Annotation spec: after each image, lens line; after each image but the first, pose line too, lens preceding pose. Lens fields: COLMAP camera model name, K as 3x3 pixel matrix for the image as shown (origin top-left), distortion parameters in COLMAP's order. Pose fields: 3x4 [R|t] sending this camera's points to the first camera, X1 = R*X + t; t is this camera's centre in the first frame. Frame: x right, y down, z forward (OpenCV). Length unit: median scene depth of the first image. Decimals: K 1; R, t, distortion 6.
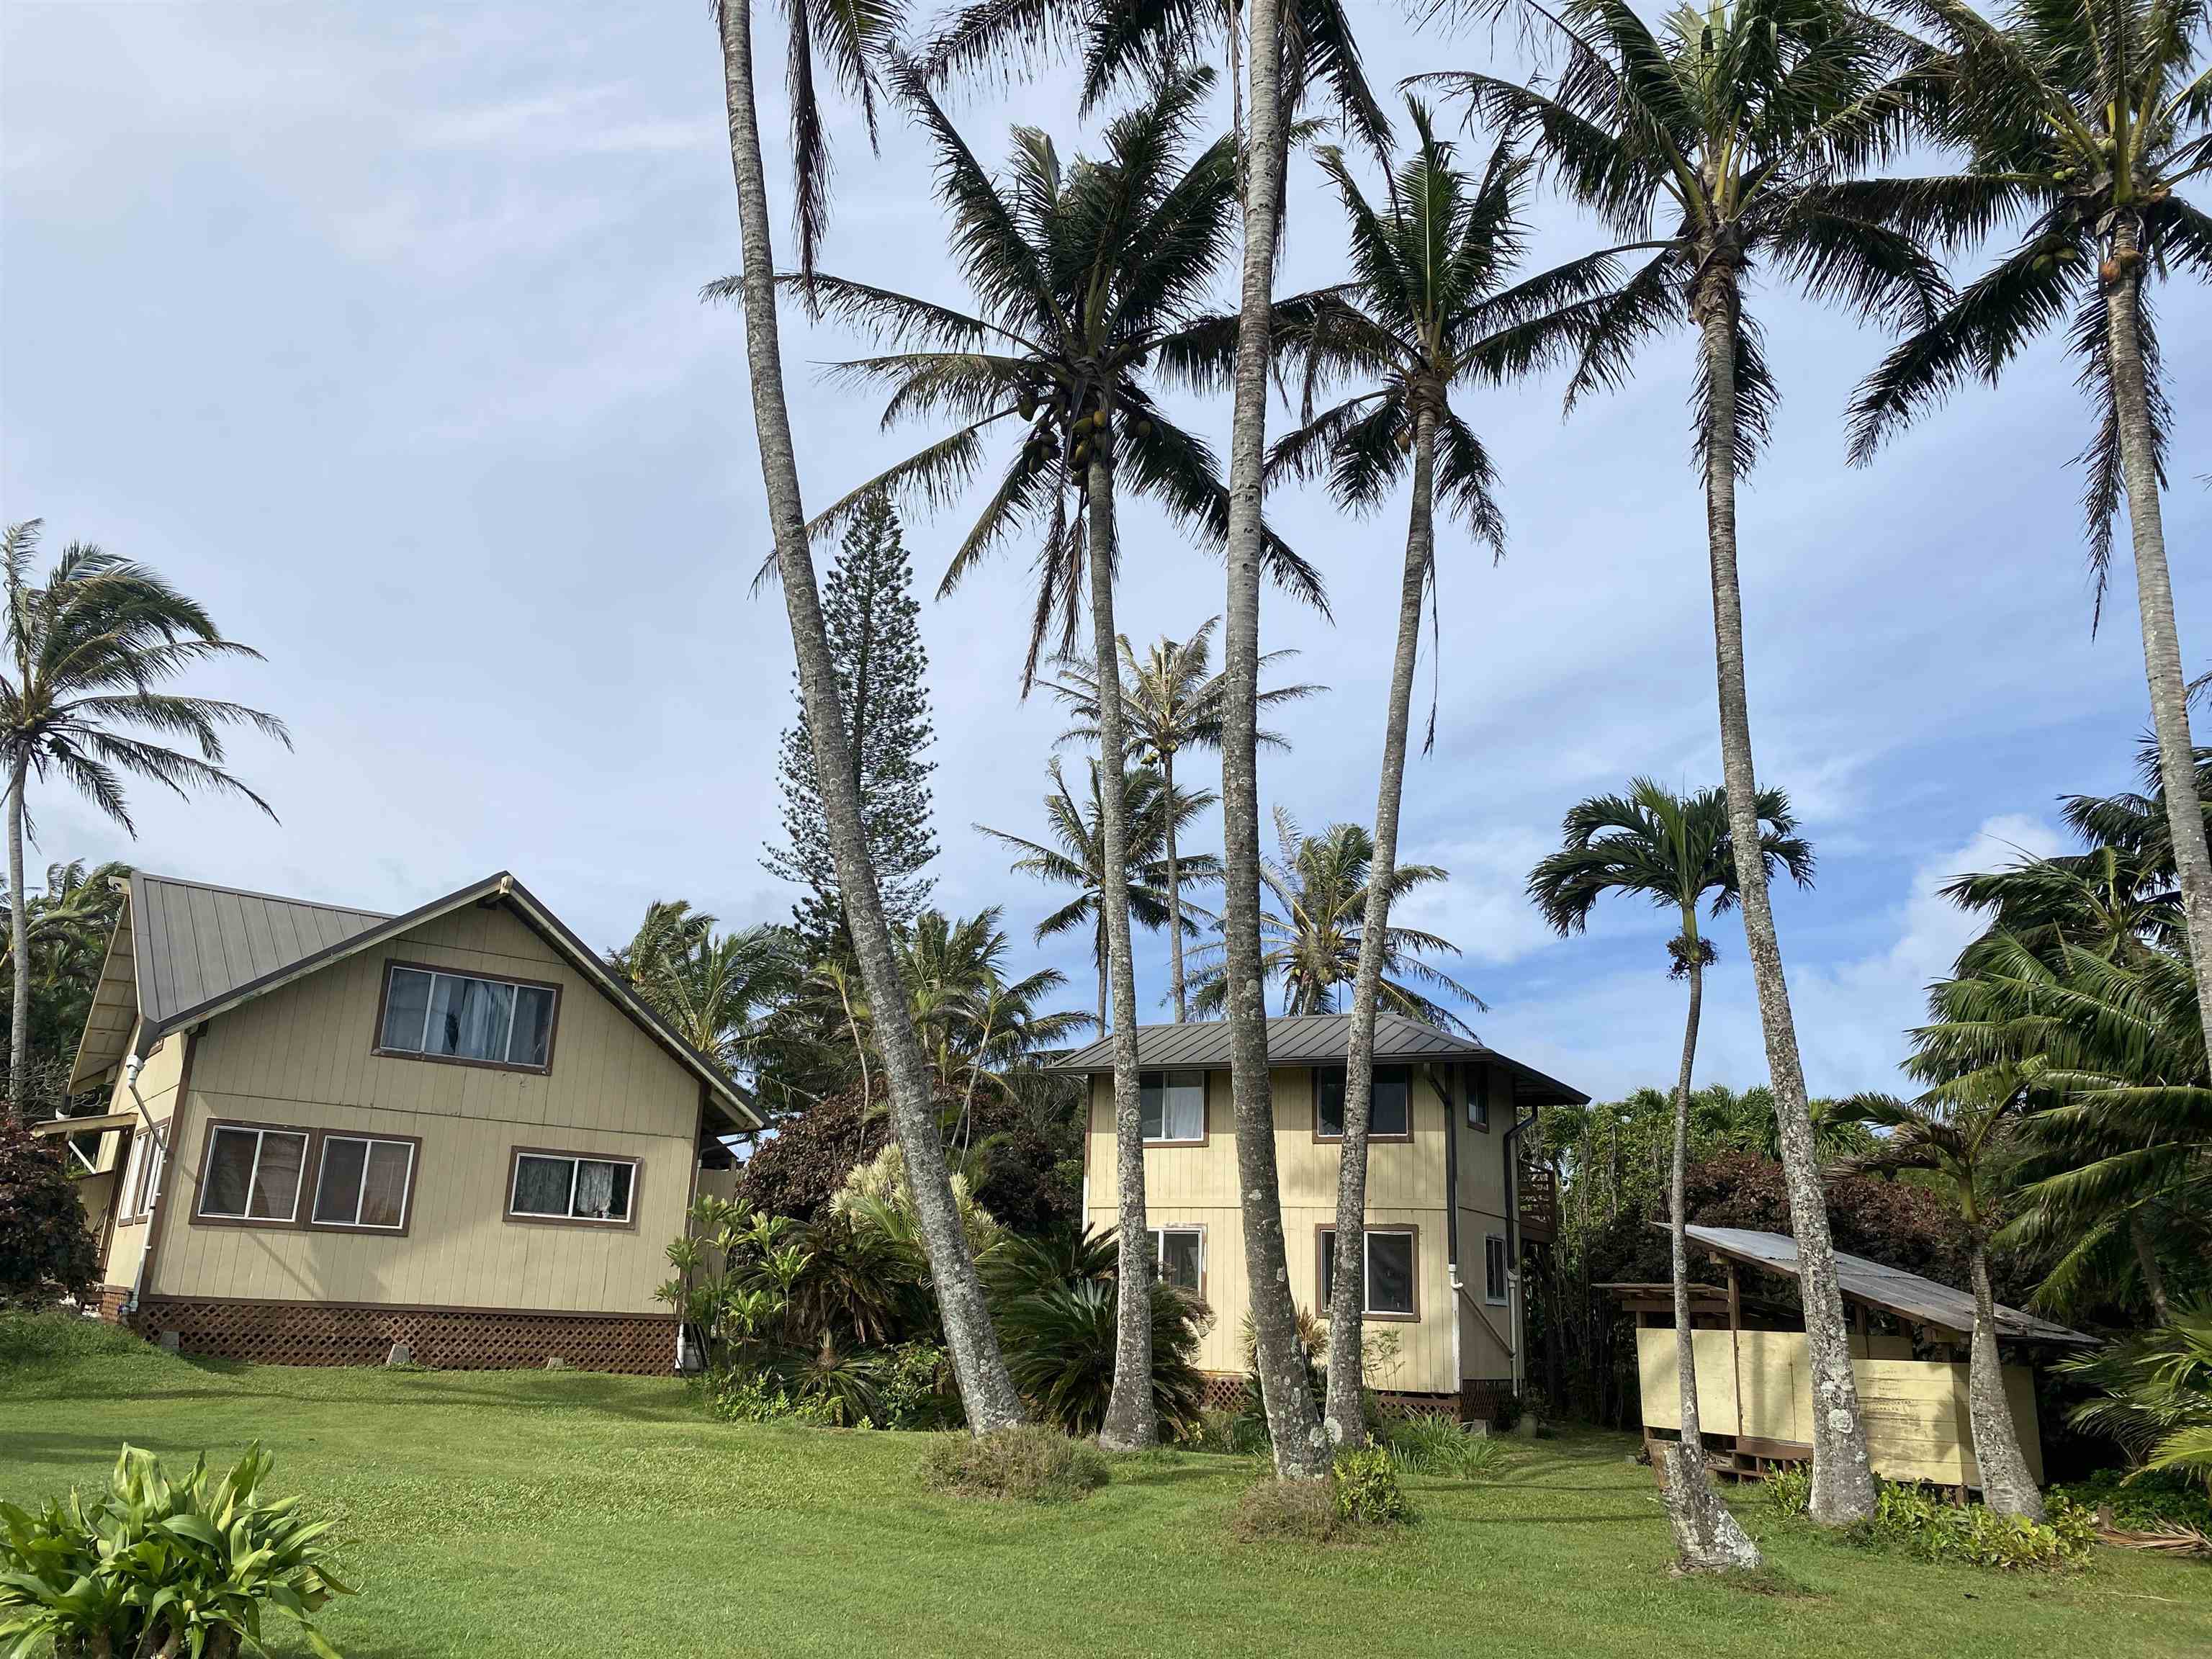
lens RADIAL K [[1773.6, 0, 1112.7], [0, 1773.6, 819.7], [0, 0, 1]] dist [0.009755, -0.007644]
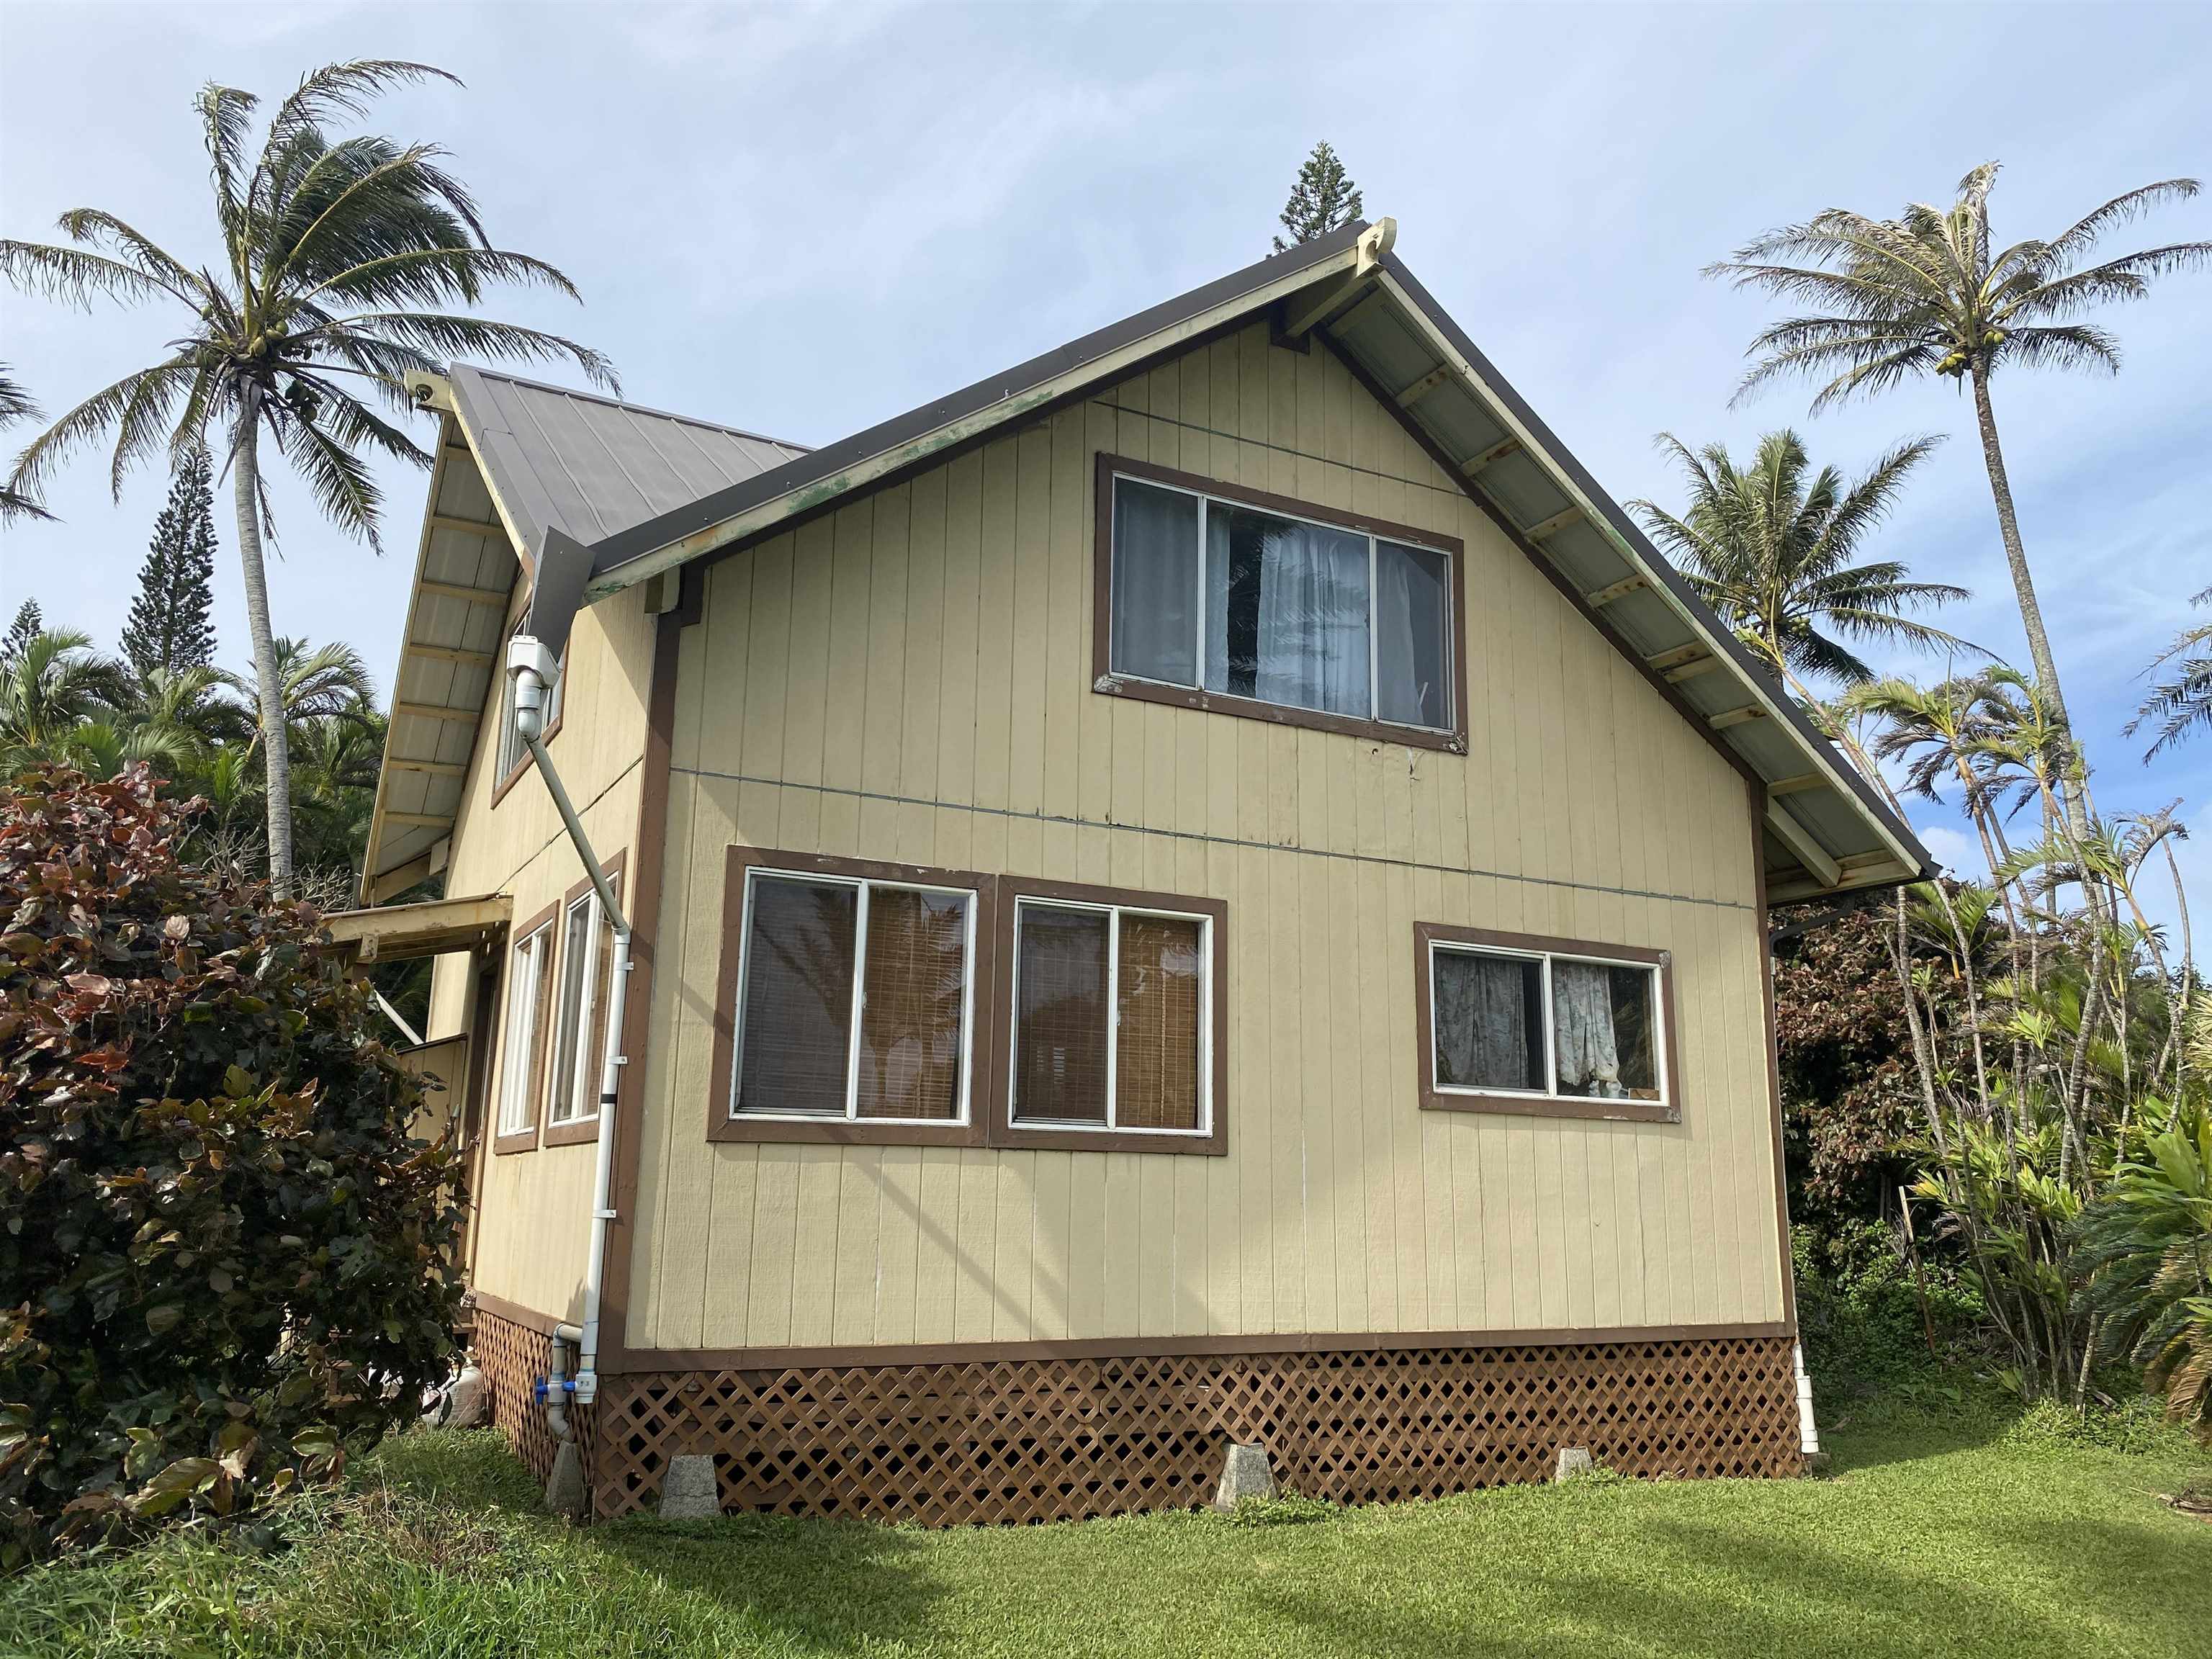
lens RADIAL K [[1773.6, 0, 1132.2], [0, 1773.6, 790.4], [0, 0, 1]] dist [0.009755, -0.007644]
pose [[0.991556, -0.057986, -0.115990, -0.367308], [0.062223, 0.997509, 0.033240, 0.142290], [0.113773, -0.040177, 0.992694, 0.623011]]
